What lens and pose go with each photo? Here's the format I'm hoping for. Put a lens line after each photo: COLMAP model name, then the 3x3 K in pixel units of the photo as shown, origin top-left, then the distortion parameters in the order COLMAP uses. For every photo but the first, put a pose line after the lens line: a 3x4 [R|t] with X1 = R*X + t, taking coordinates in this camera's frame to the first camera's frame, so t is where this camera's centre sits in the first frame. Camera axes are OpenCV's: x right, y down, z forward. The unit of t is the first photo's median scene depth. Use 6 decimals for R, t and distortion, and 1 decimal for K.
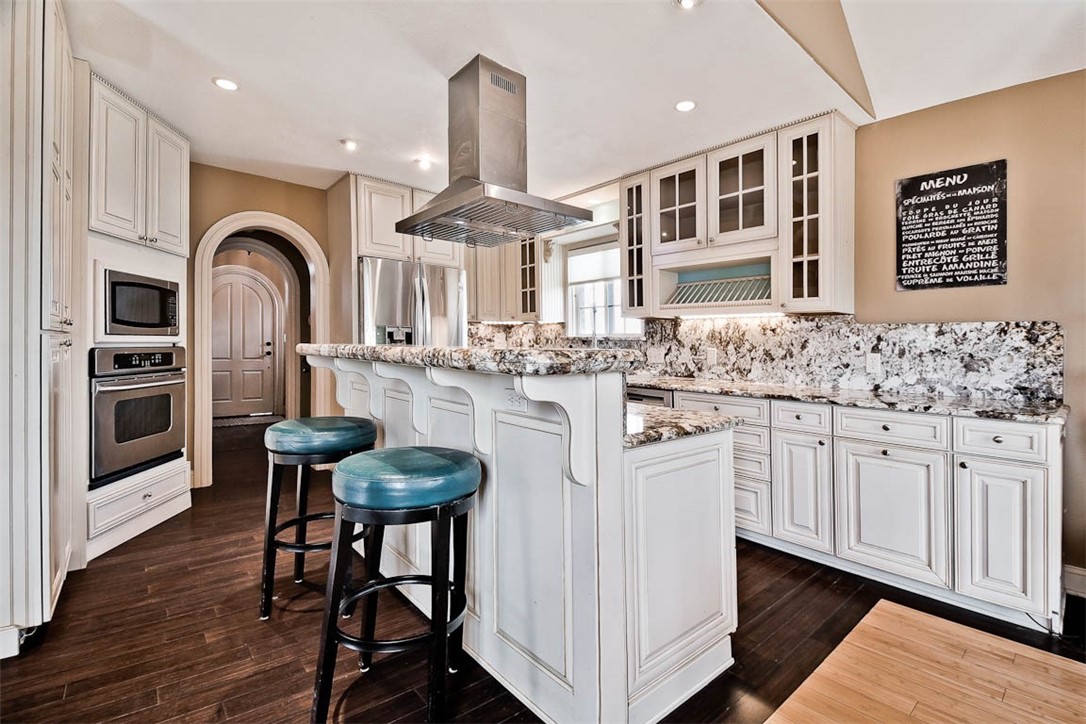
lens RADIAL K [[483.6, 0, 576.9], [0, 483.6, 394.3], [0, 0, 1]] dist [-0.021968, -0.005473]
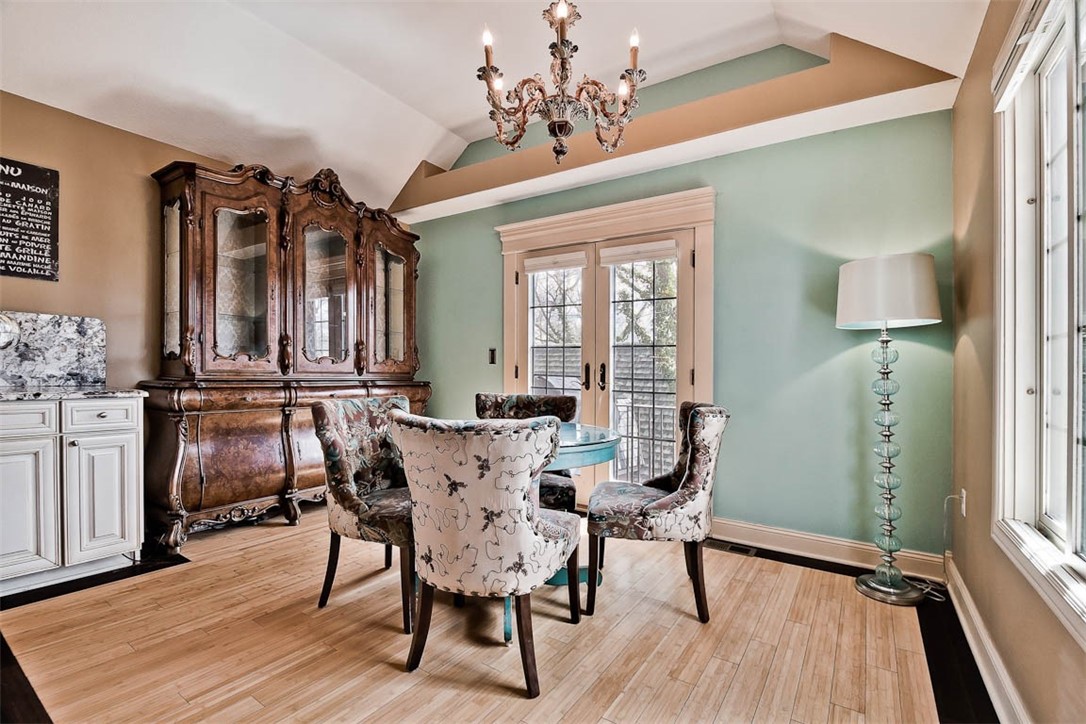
lens RADIAL K [[483.6, 0, 545.2], [0, 483.6, 370.8], [0, 0, 1]] dist [-0.021968, -0.005473]
pose [[-0.251312, -0.023511, 0.967621, -0.441725], [0.066082, 0.996956, 0.041386, 0.006838], [-0.965648, 0.074343, -0.248993, 0.173554]]
